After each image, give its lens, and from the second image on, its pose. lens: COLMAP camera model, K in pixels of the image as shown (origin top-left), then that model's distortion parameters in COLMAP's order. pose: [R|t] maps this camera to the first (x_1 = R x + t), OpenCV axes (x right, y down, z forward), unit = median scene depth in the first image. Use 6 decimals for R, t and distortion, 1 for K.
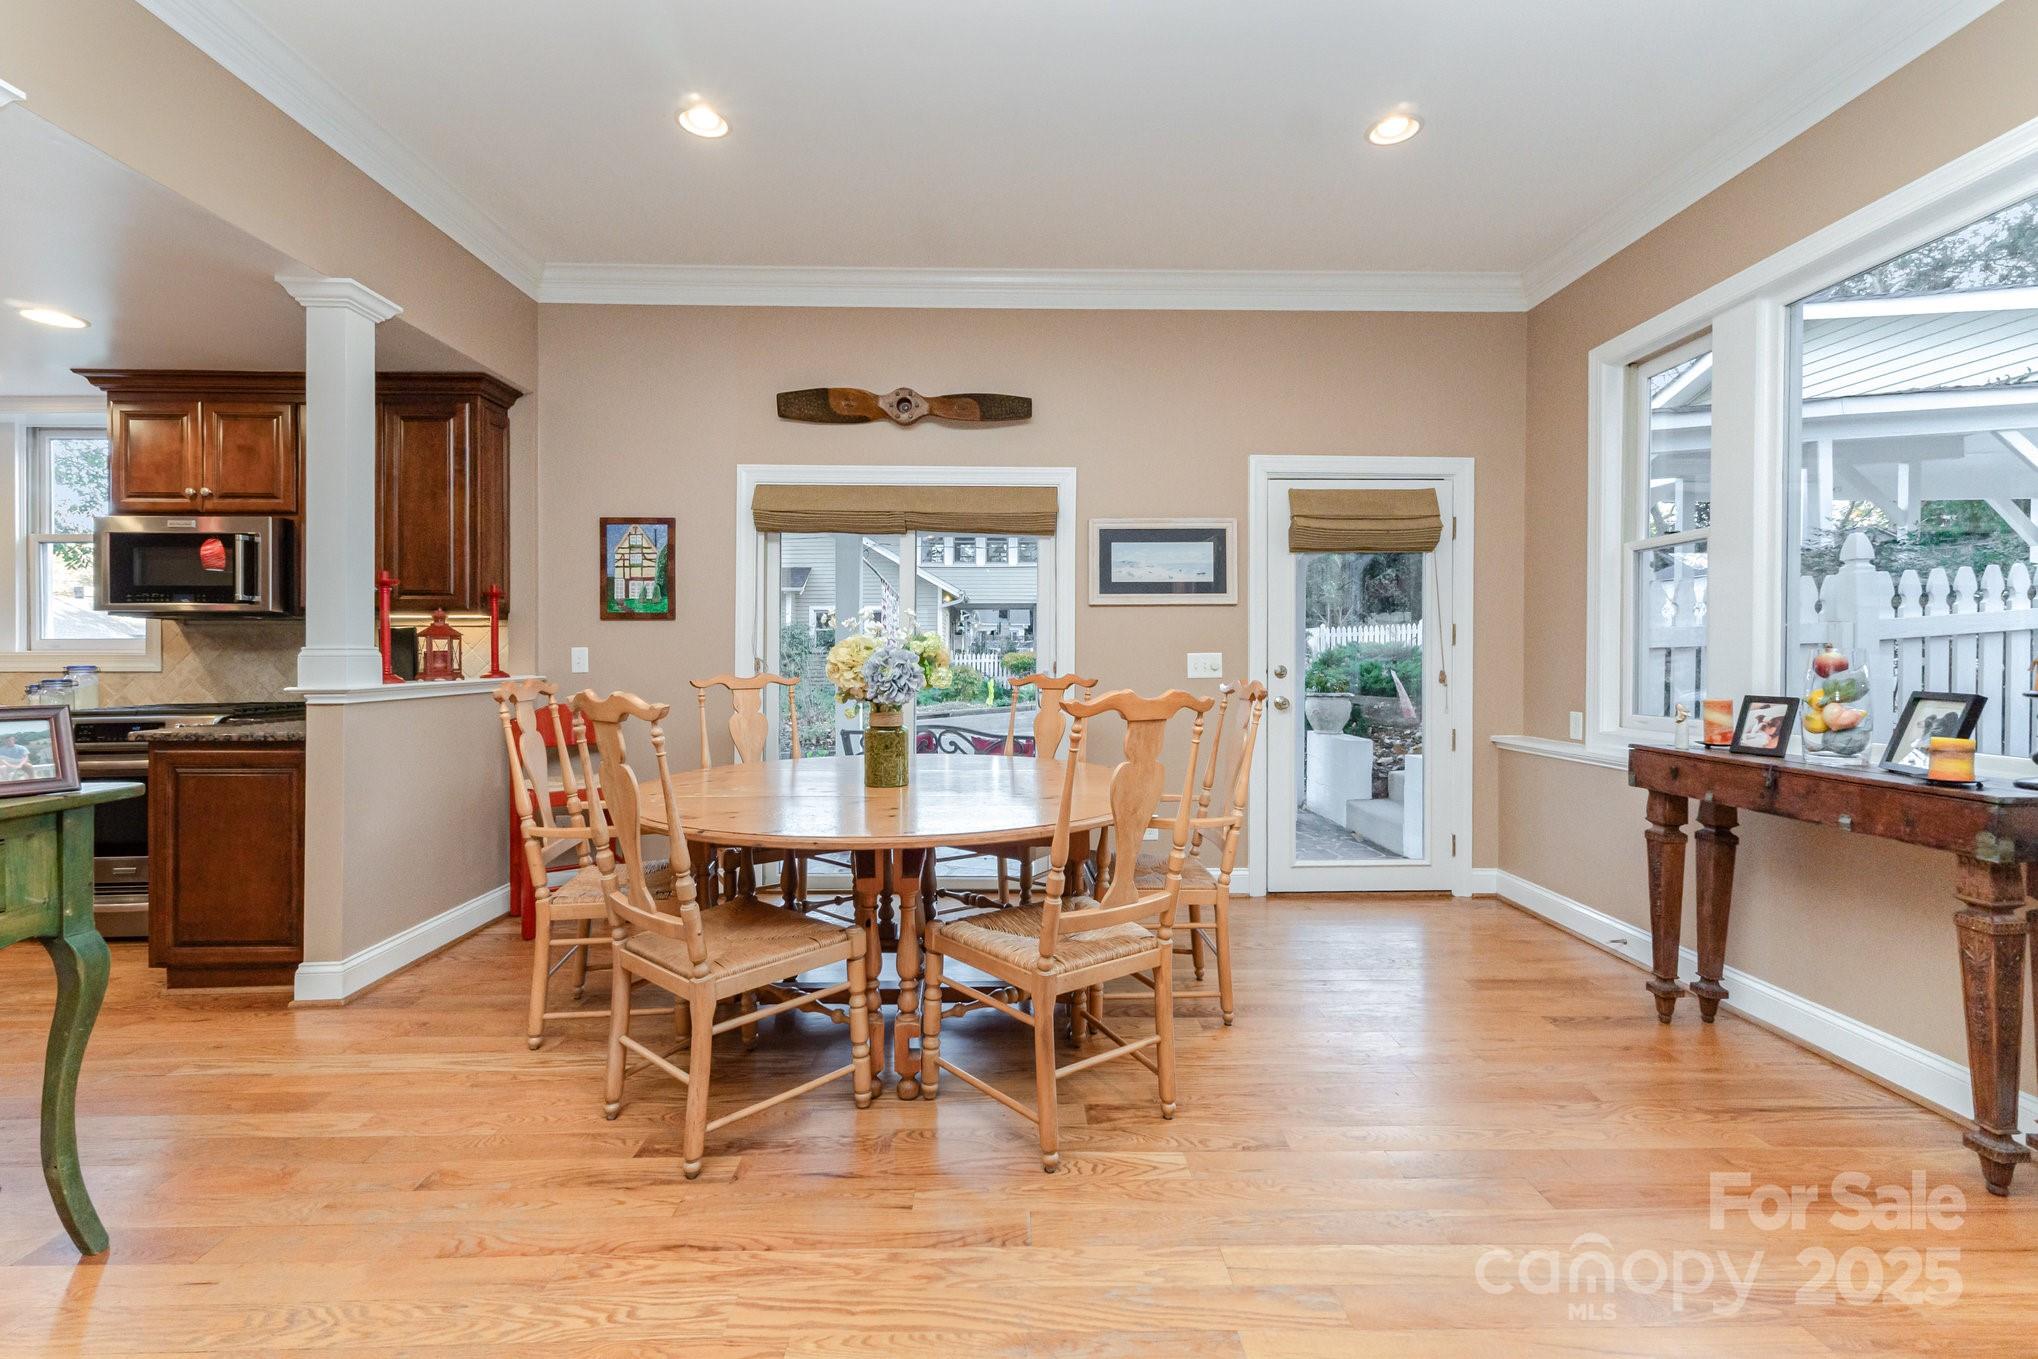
lens RADIAL K [[853.3, 0, 1019.3], [0, 853.3, 662.3], [0, 0, 1]] dist [-0.002033, -0.000172]
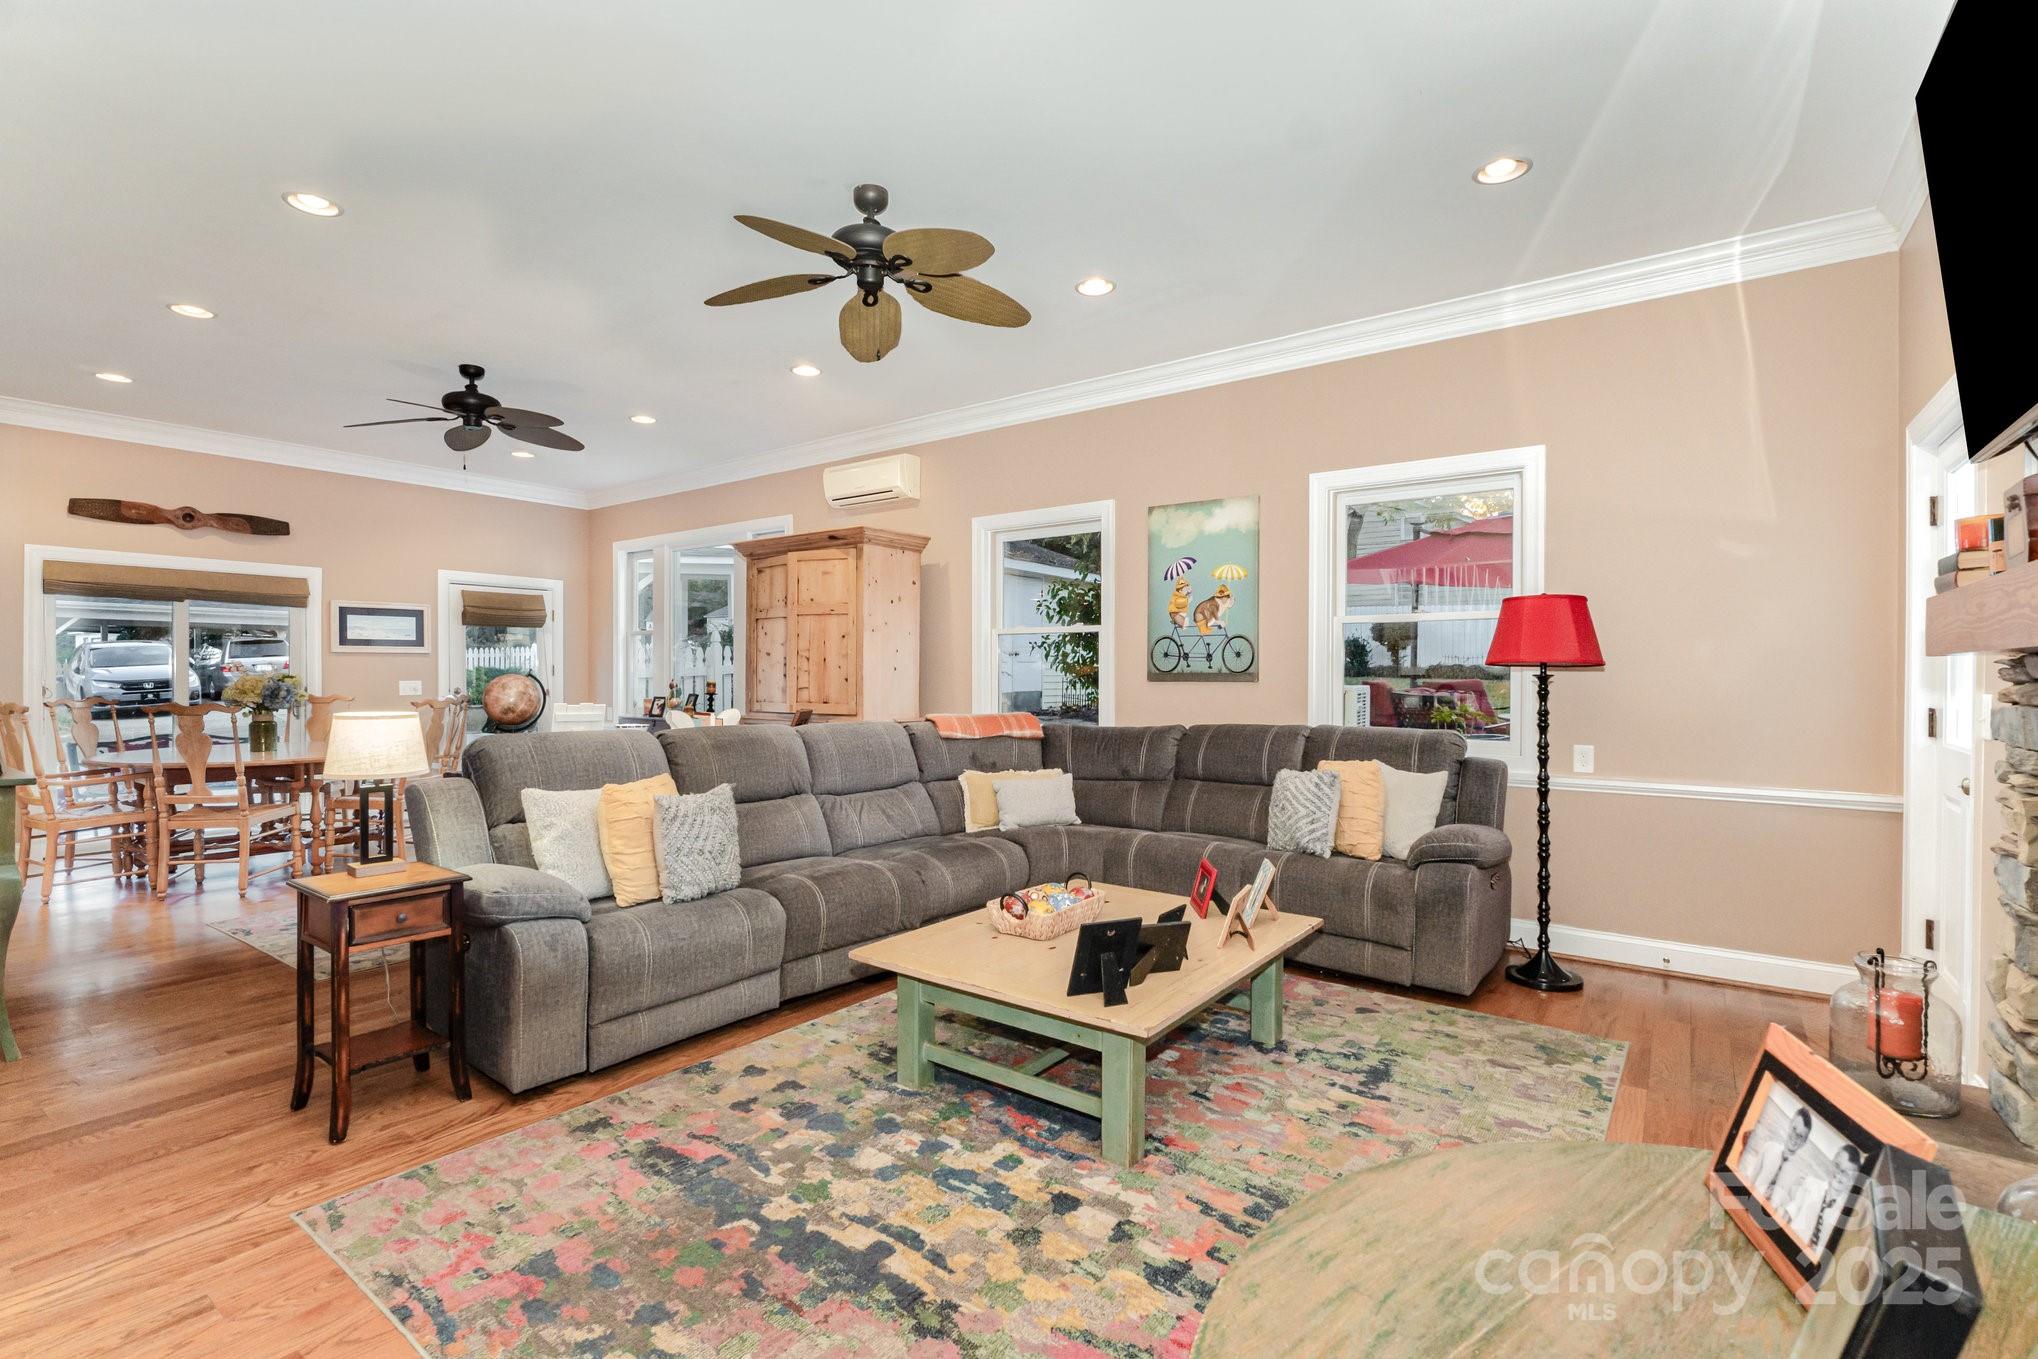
lens RADIAL K [[928.6, 0, 1029.9], [0, 928.6, 681.4], [0, 0, 1]] dist [-0.010799, 0.000485]
pose [[0.592836, -0.004651, 0.805310, -0.558396], [0.003844, 0.999988, 0.002946, -0.010858], [-0.805314, 0.001350, 0.592847, -1.151279]]
